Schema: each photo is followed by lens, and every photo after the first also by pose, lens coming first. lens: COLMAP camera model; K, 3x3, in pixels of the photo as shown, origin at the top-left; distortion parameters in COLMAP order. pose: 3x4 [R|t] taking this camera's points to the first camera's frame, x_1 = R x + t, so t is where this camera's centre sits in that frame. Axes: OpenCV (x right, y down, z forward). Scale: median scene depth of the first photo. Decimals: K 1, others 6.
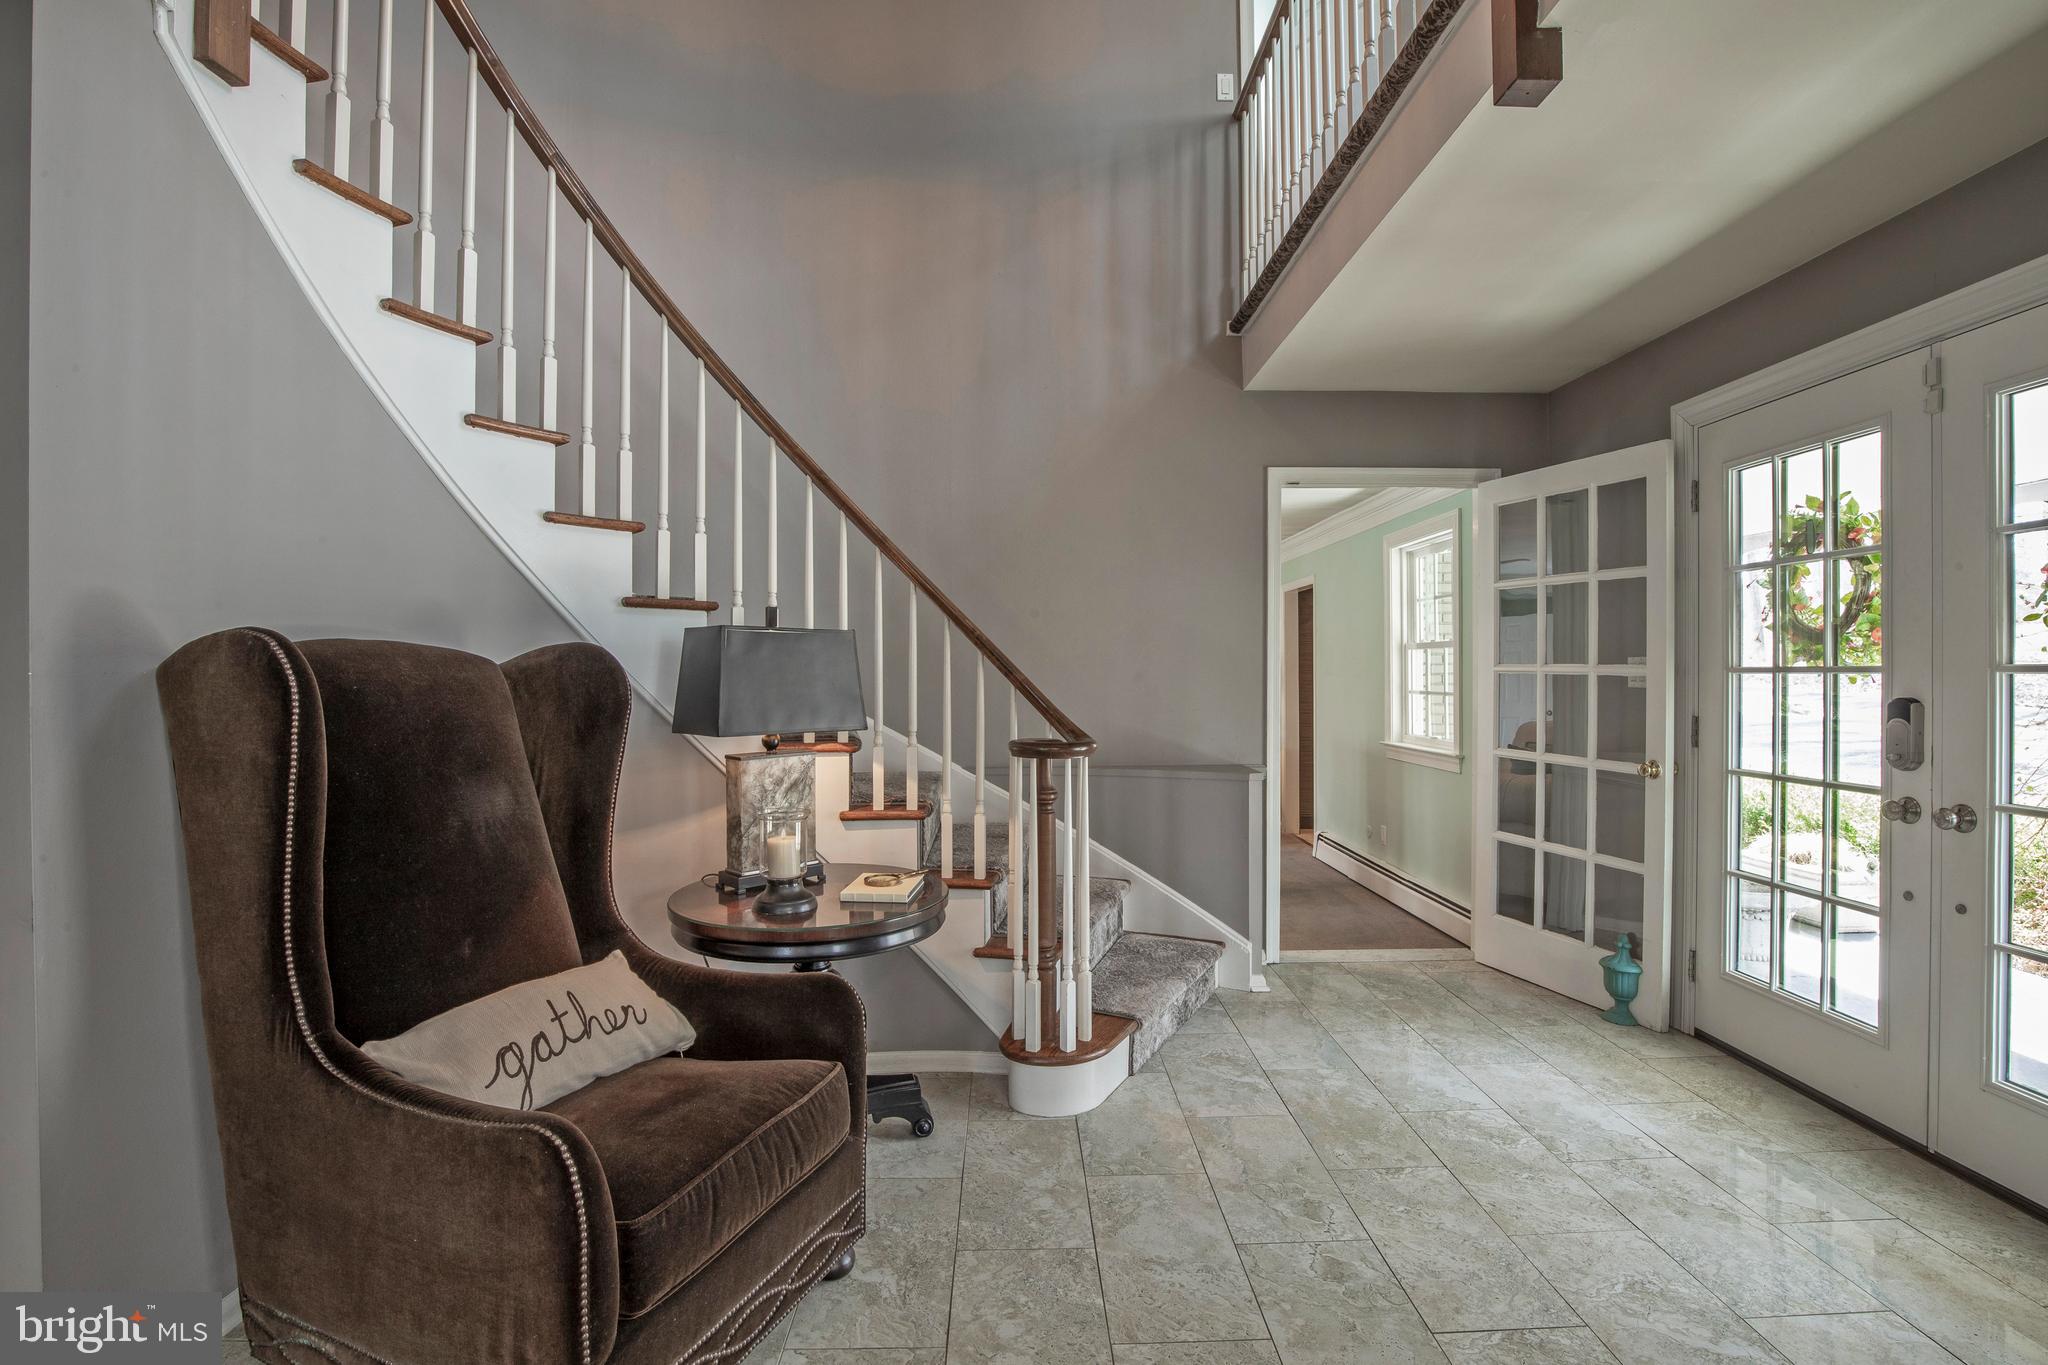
lens RADIAL K [[948.2, 0, 1027.5], [0, 948.2, 678.7], [0, 0, 1]] dist [-0.036816, 0.007488]
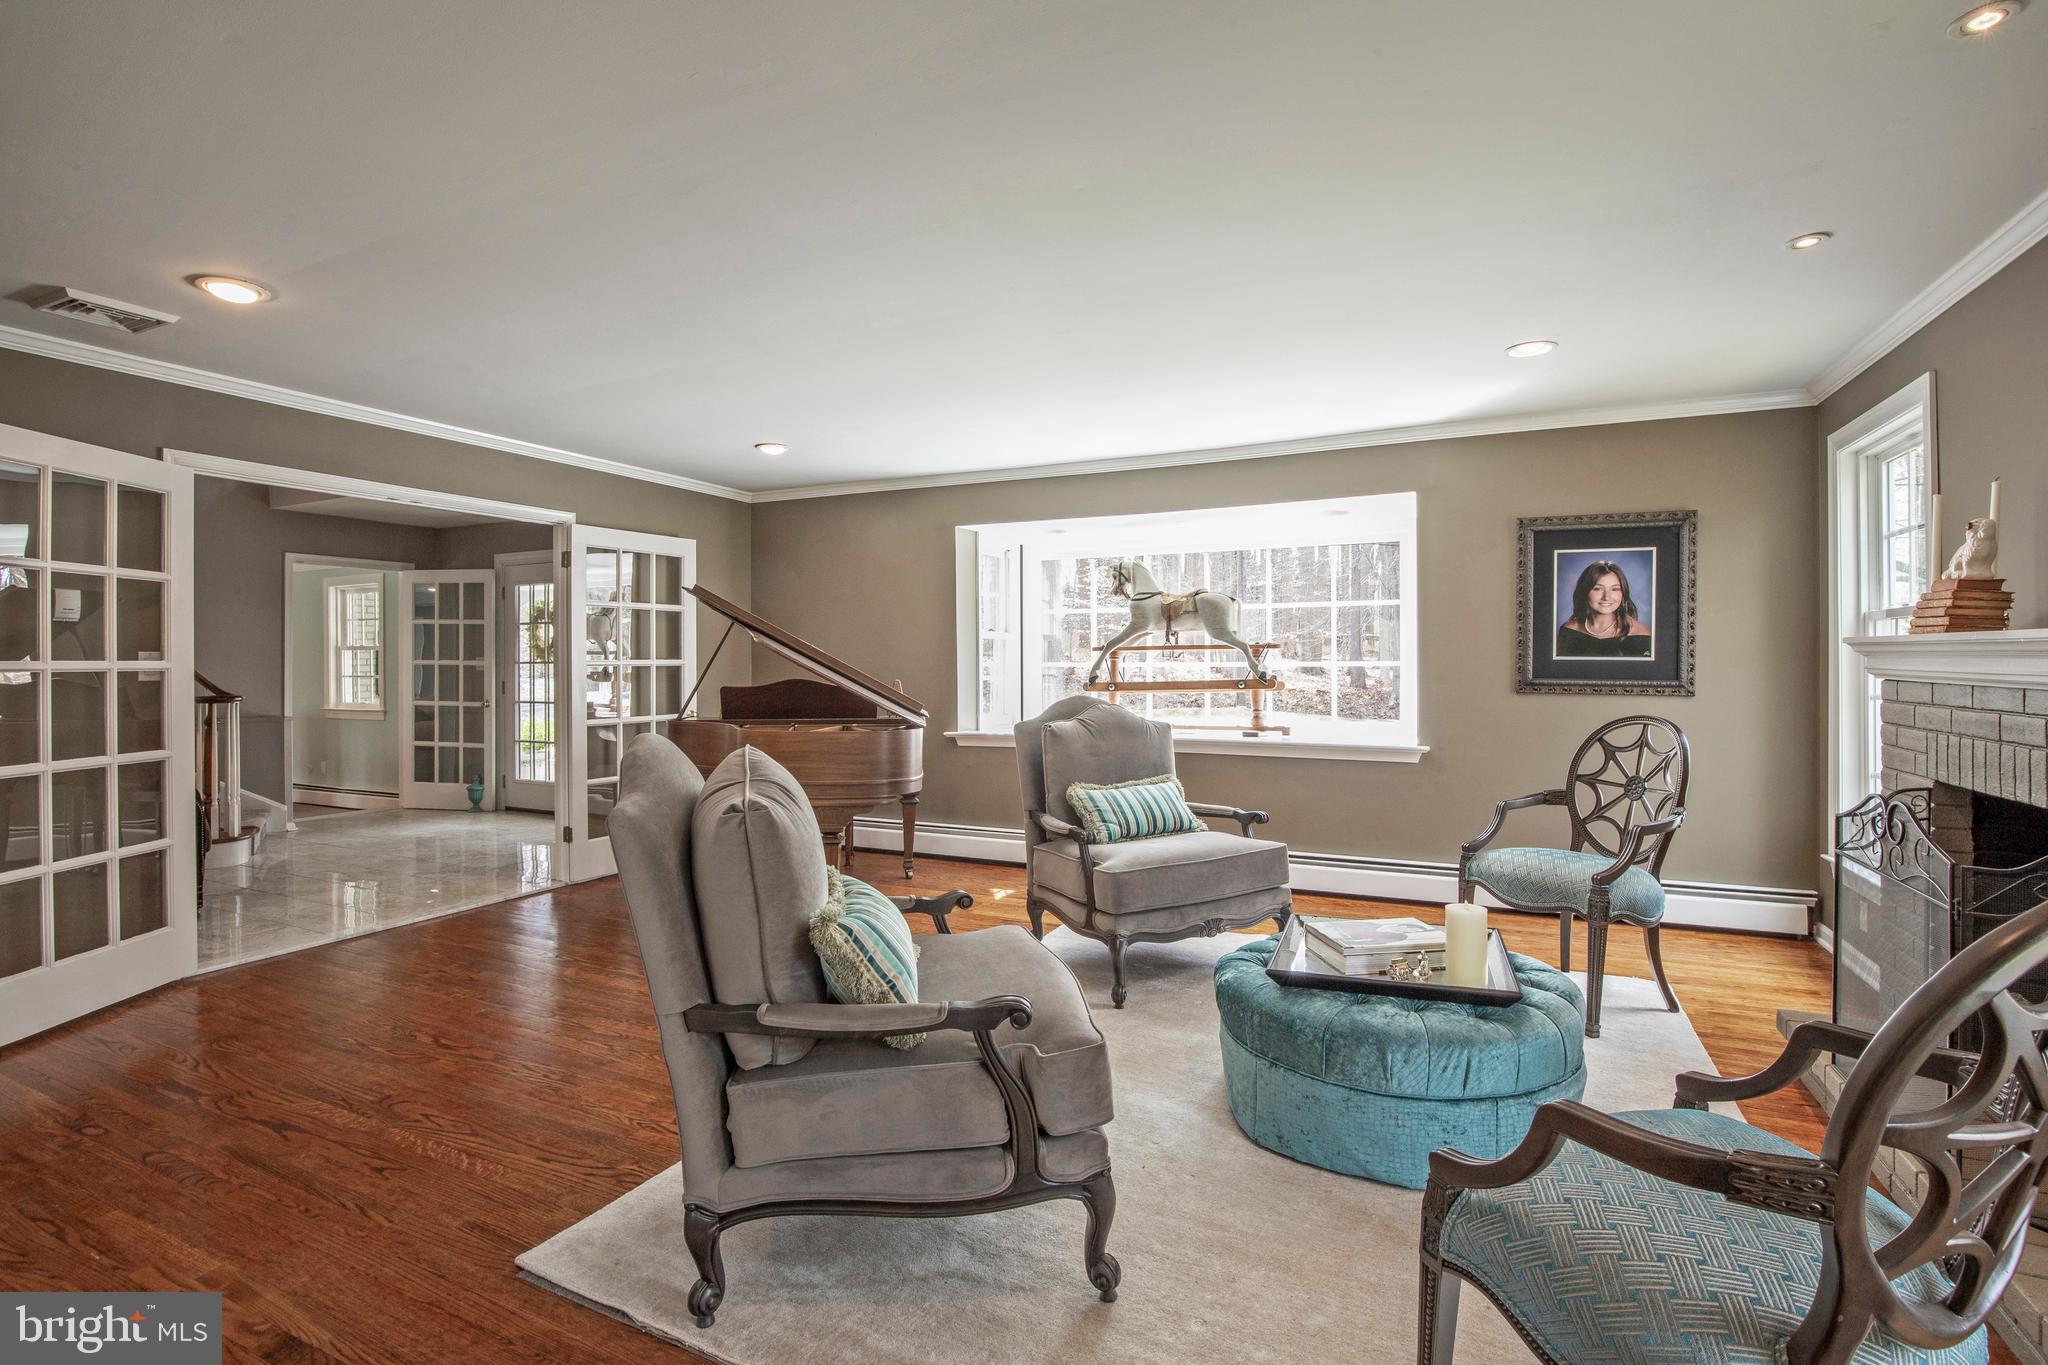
lens RADIAL K [[948.2, 0, 1033.9], [0, 948.2, 663.0], [0, 0, 1]] dist [-0.036816, 0.007488]
pose [[0.438153, -0.001095, 0.898900, -0.906058], [0.009142, 0.999953, -0.003238, 0.011829], [-0.898854, 0.009636, 0.438142, -1.360365]]
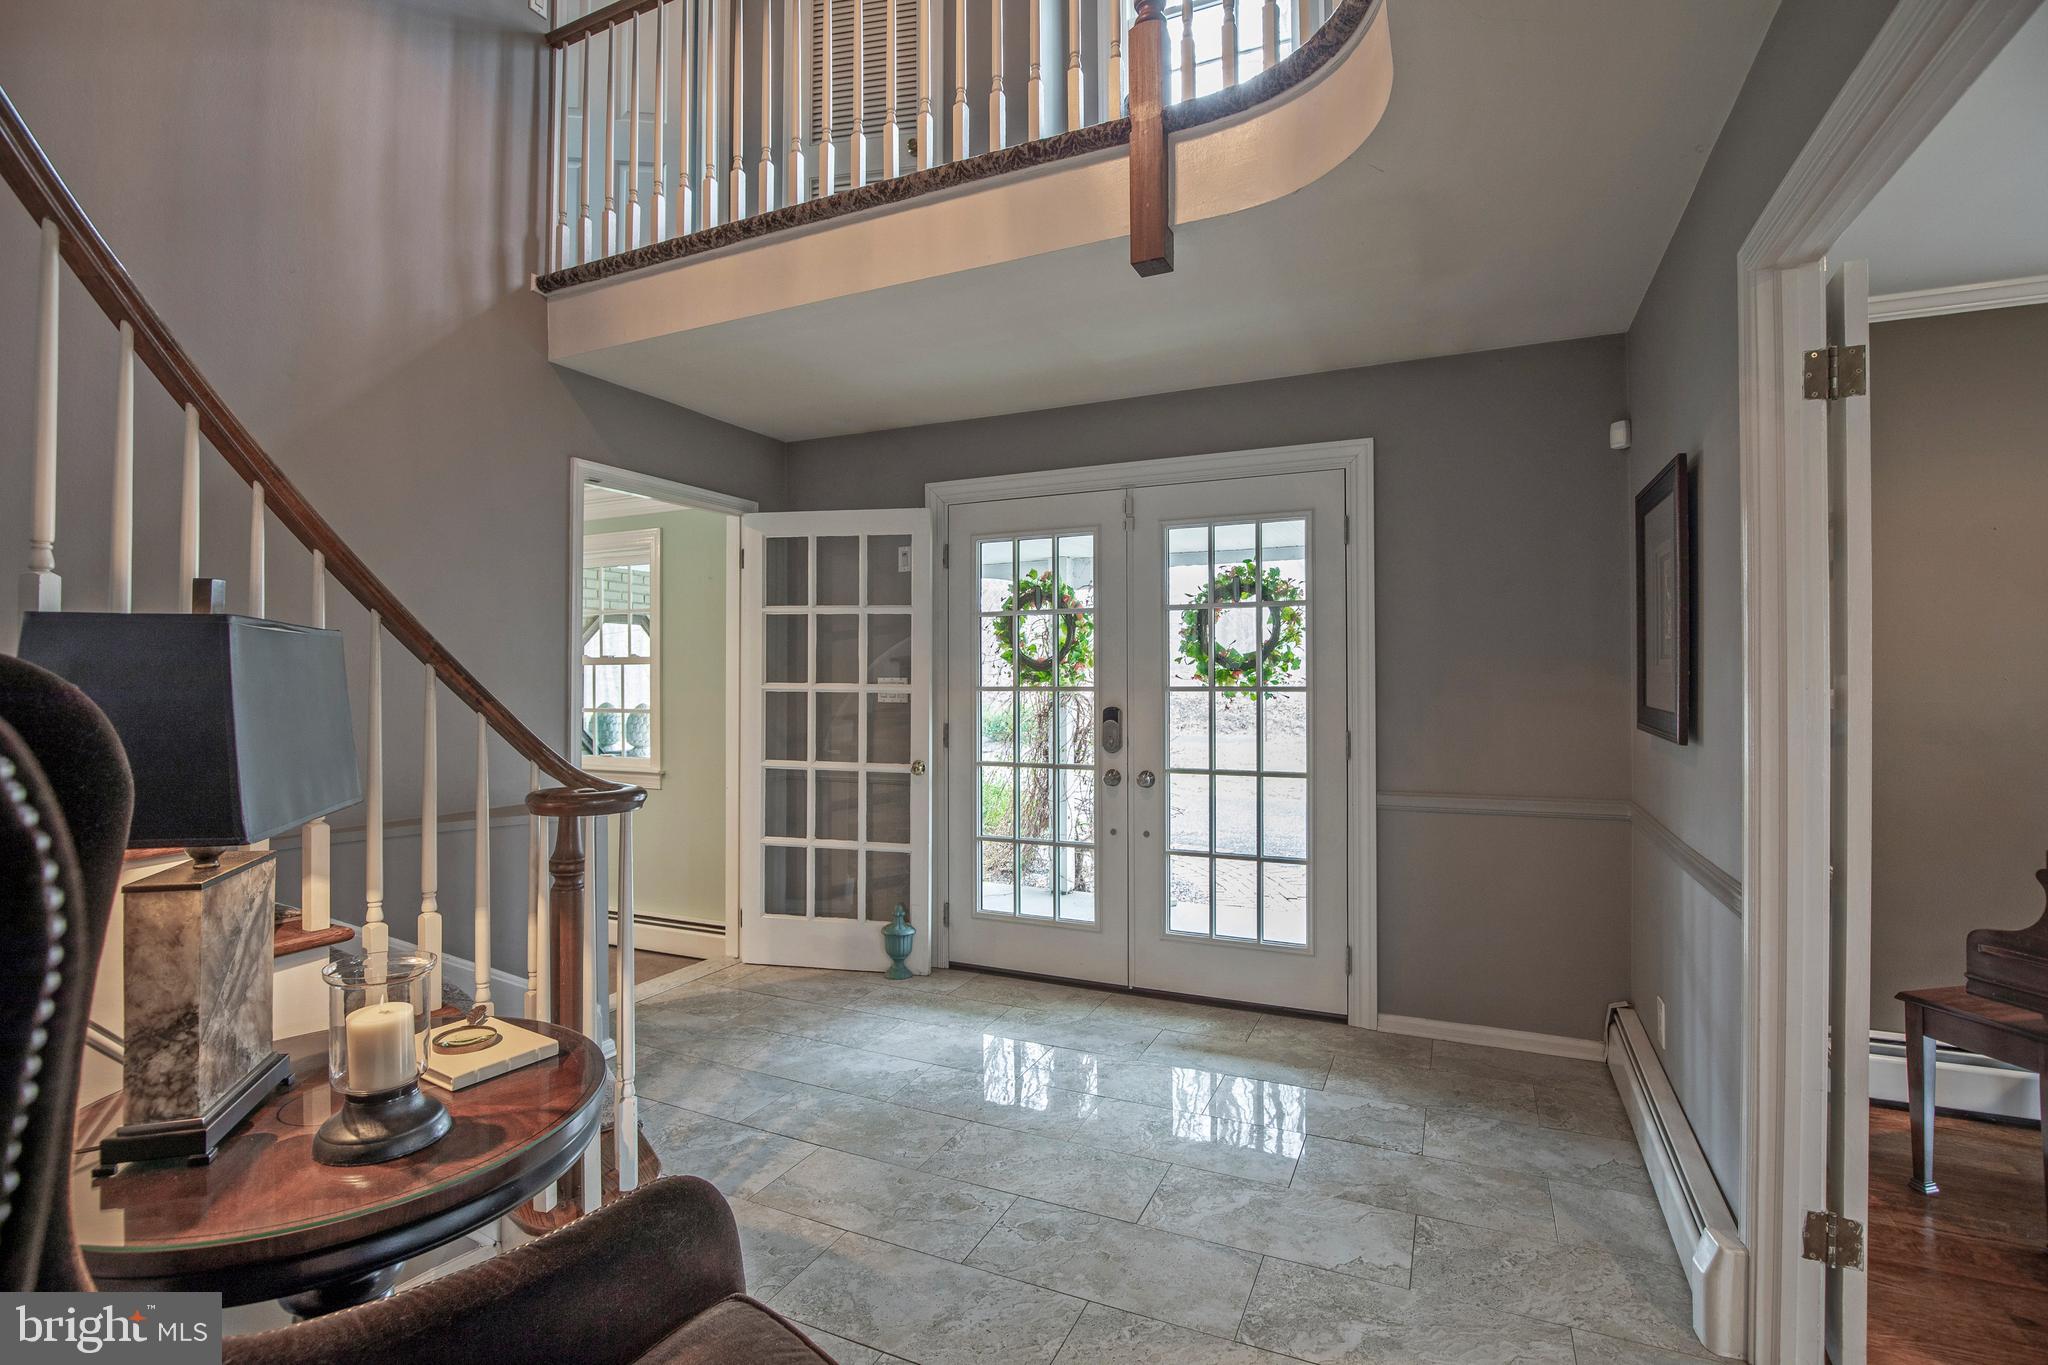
lens RADIAL K [[948.2, 0, 1005.9], [0, 948.2, 677.5], [0, 0, 1]] dist [-0.036816, 0.007488]
pose [[0.448770, 0.003579, 0.893640, -0.424506], [0.007887, 0.999937, -0.007966, -0.013376], [-0.893613, 0.010623, 0.448713, 0.317081]]
